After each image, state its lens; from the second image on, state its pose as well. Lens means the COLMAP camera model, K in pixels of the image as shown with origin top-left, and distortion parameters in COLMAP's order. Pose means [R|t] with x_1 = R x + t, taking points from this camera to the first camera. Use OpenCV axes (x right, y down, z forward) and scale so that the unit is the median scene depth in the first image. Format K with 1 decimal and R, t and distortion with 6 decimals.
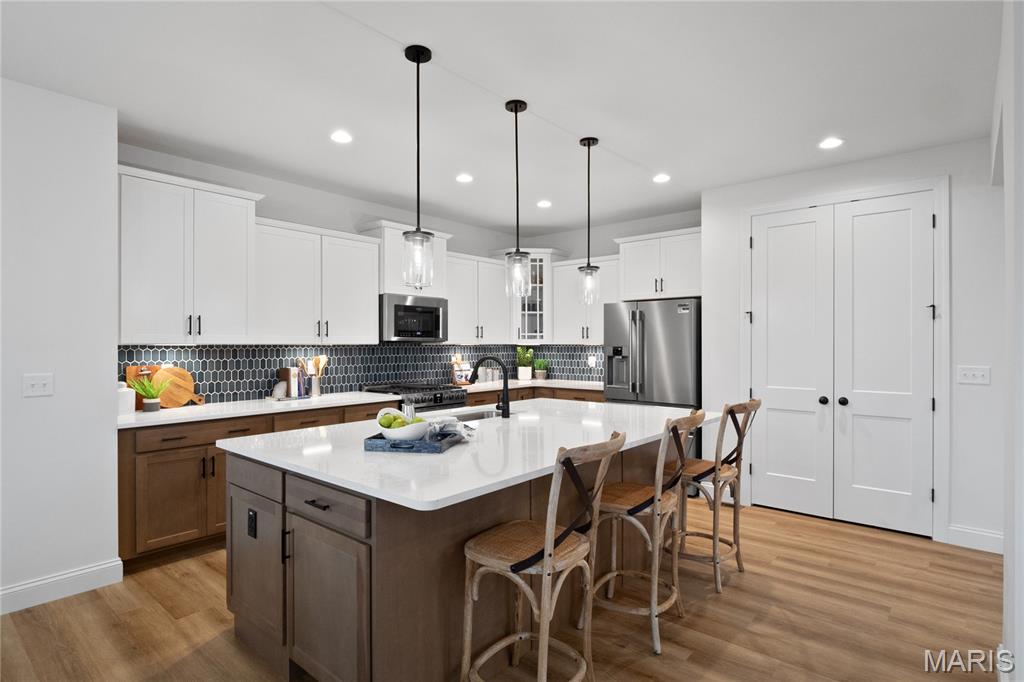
lens RADIAL K [[534.9, 0, 499.7], [0, 534.9, 345.0], [0, 0, 1]] dist [0.006498, -0.005690]
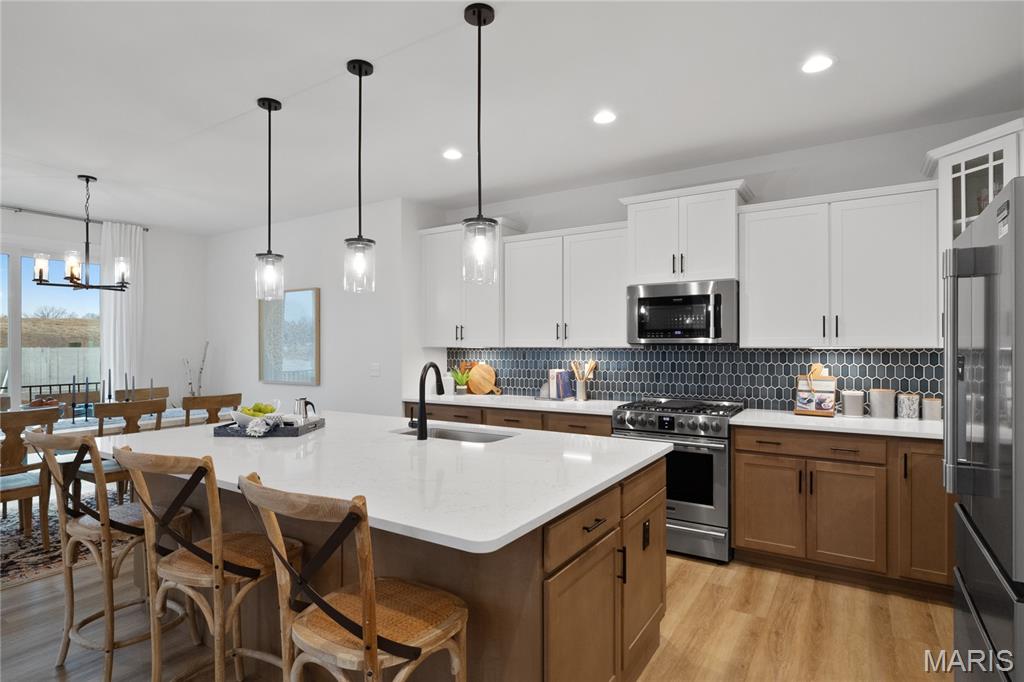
lens RADIAL K [[534.9, 0, 512.6], [0, 534.9, 345.0], [0, 0, 1]] dist [0.006498, -0.005690]
pose [[0.154493, -0.002339, -0.987991, 0.566694], [-0.001846, 0.999995, -0.002656, -0.002544], [0.987992, 0.002234, 0.154488, 0.690480]]
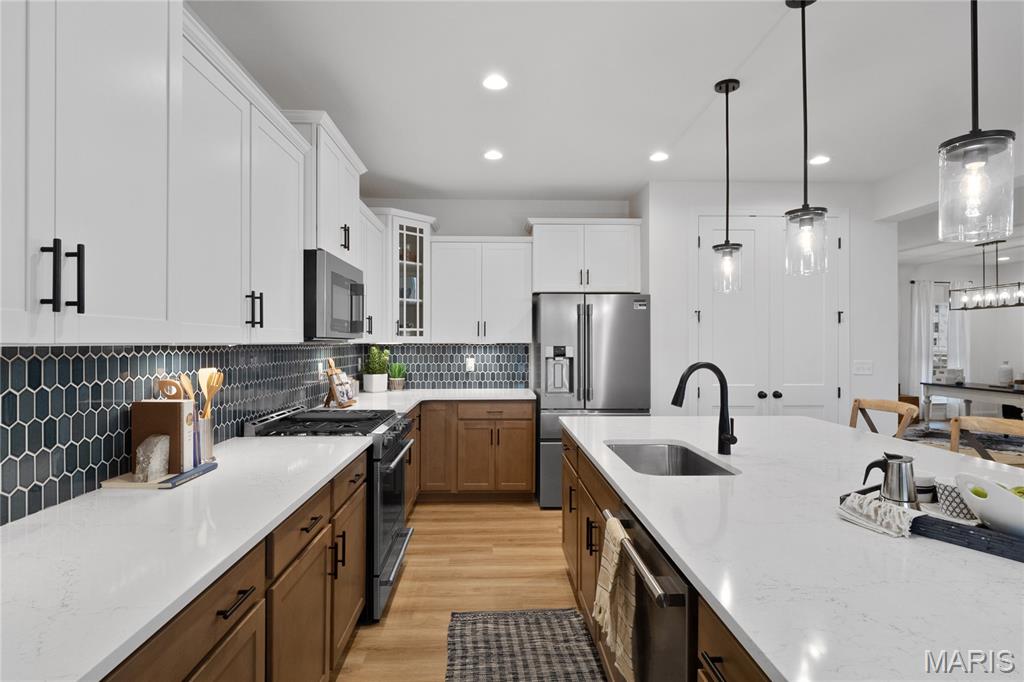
lens RADIAL K [[534.9, 0, 507.4], [0, 534.9, 340.1], [0, 0, 1]] dist [0.006498, -0.005690]
pose [[0.726686, 0.003493, 0.686961, -0.443115], [0.000580, 0.999984, -0.005698, -0.001739], [-0.686969, 0.004539, 0.726672, 0.476304]]
